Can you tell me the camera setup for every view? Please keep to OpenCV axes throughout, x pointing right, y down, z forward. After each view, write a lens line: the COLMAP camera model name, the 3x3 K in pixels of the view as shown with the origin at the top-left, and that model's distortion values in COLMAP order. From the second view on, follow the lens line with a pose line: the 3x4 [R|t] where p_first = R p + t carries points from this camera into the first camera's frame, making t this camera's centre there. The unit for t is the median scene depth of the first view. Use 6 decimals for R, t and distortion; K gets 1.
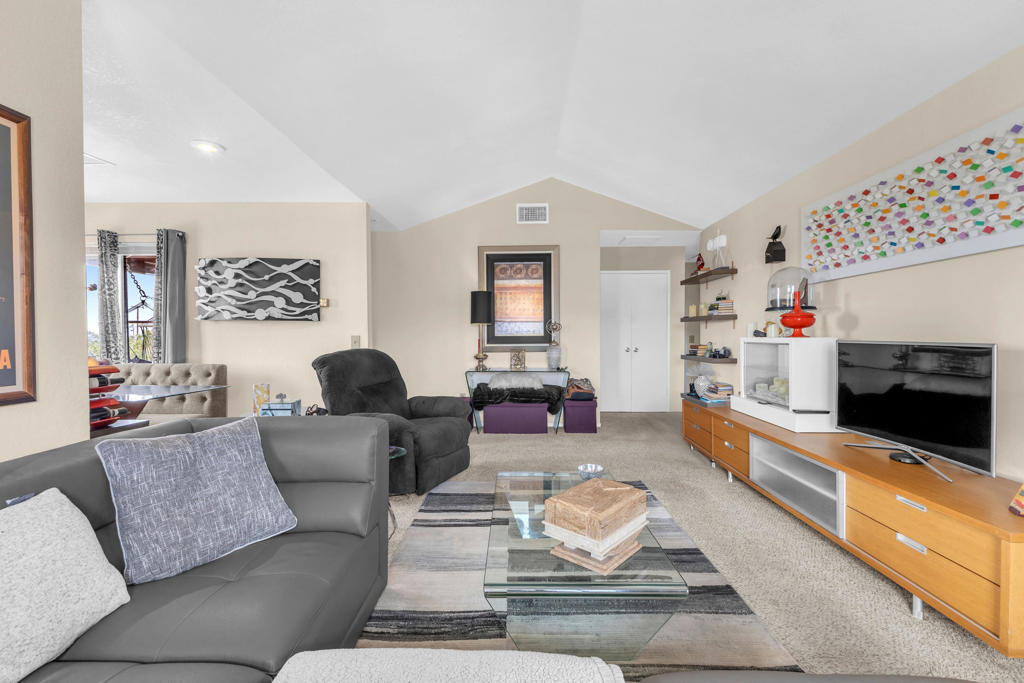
lens RADIAL K [[439.0, 0, 513.0], [0, 439.0, 339.9], [0, 0, 1]] dist [0.007722, -0.000686]
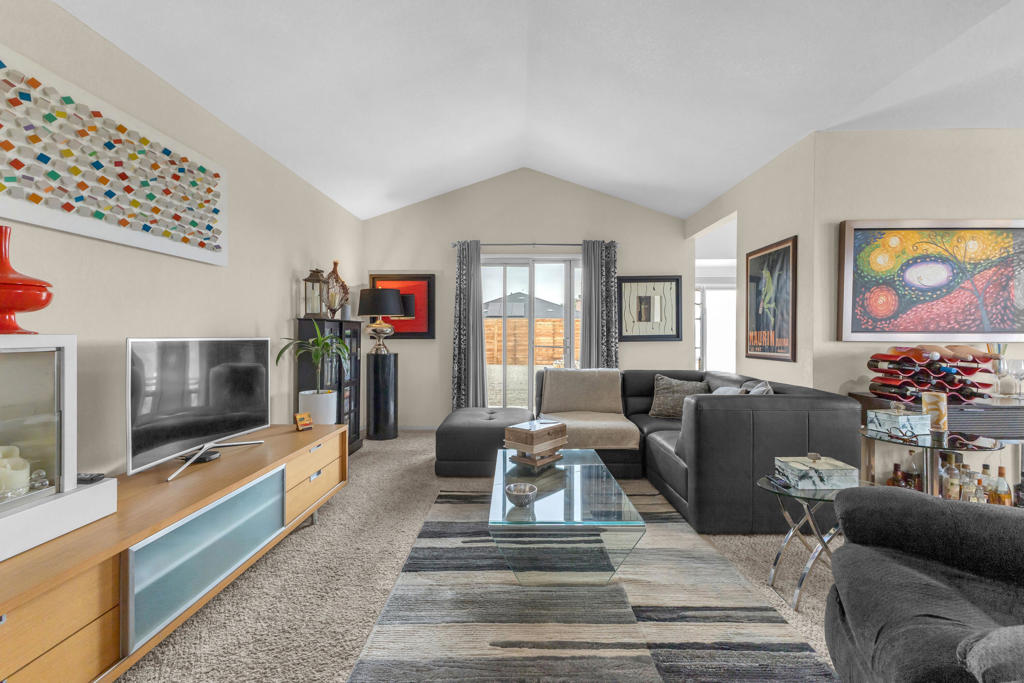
lens RADIAL K [[446.6, 0, 513.8], [0, 446.6, 332.2], [0, 0, 1]] dist [-0.000501, -0.000247]
pose [[-0.999966, -0.003067, -0.007657, 0.113108], [-0.003110, 0.999980, 0.005575, -0.007851], [0.007640, 0.005599, -0.999955, 1.057655]]
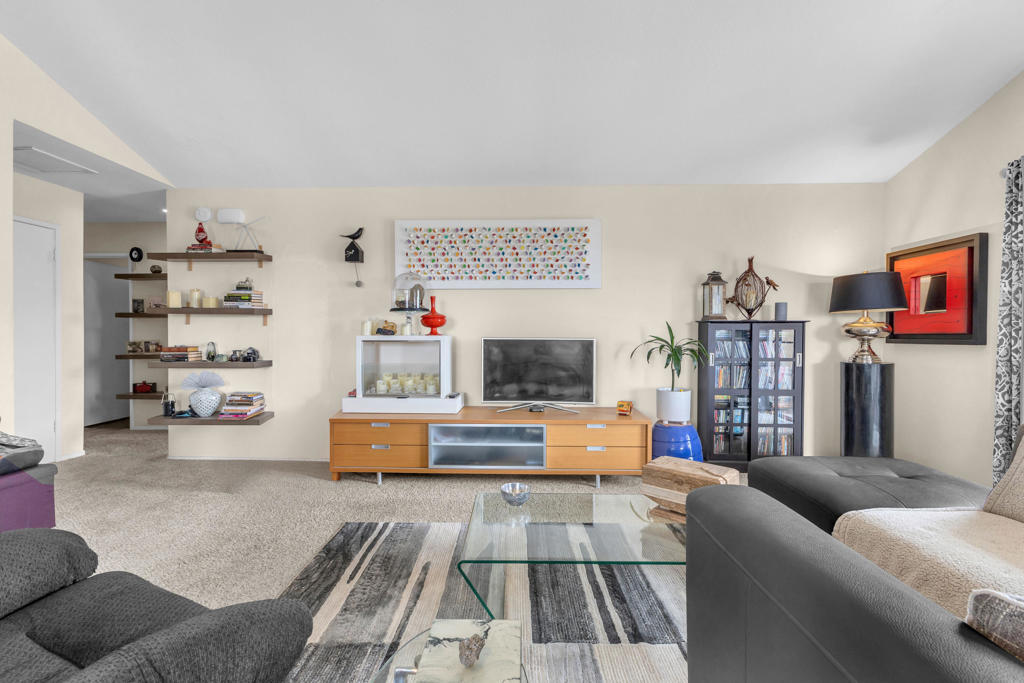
lens RADIAL K [[439.0, 0, 513.0], [0, 439.0, 339.9], [0, 0, 1]] dist [0.007722, -0.000686]
pose [[0.006359, -0.009904, 0.999931, -0.384363], [0.008580, 0.999915, 0.009849, -0.002441], [-0.999943, 0.008517, 0.006444, 0.570453]]
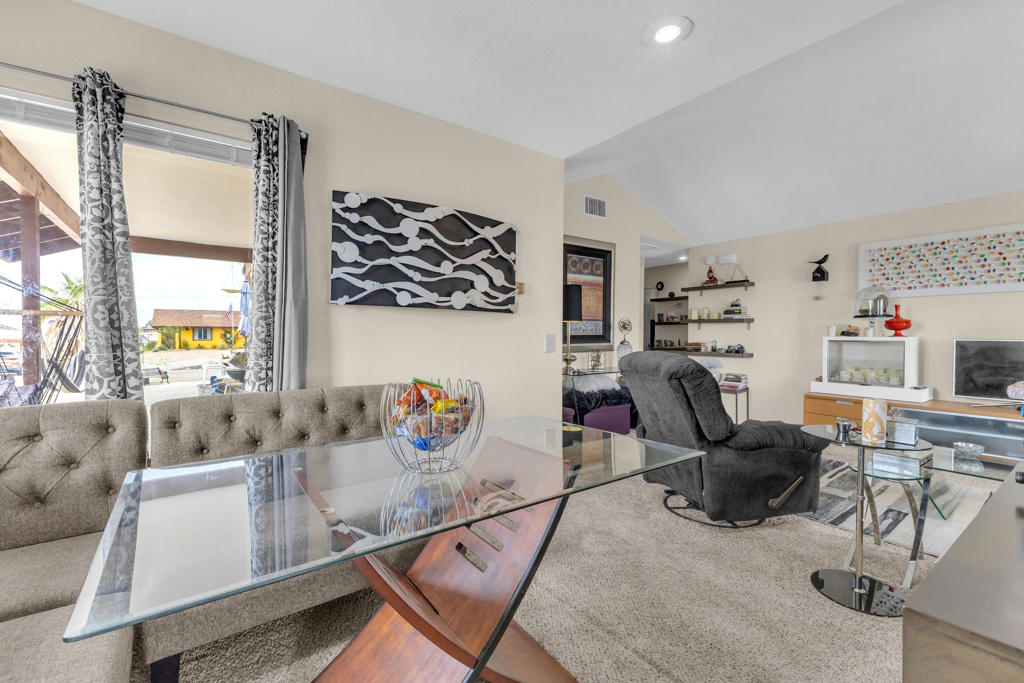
lens RADIAL K [[439.0, 0, 513.0], [0, 439.0, 339.9], [0, 0, 1]] dist [0.007722, -0.000686]
pose [[0.793322, -0.004987, 0.608782, -0.890032], [0.003409, 0.999987, 0.003749, -0.003556], [-0.608793, -0.000899, 0.793329, 0.455528]]
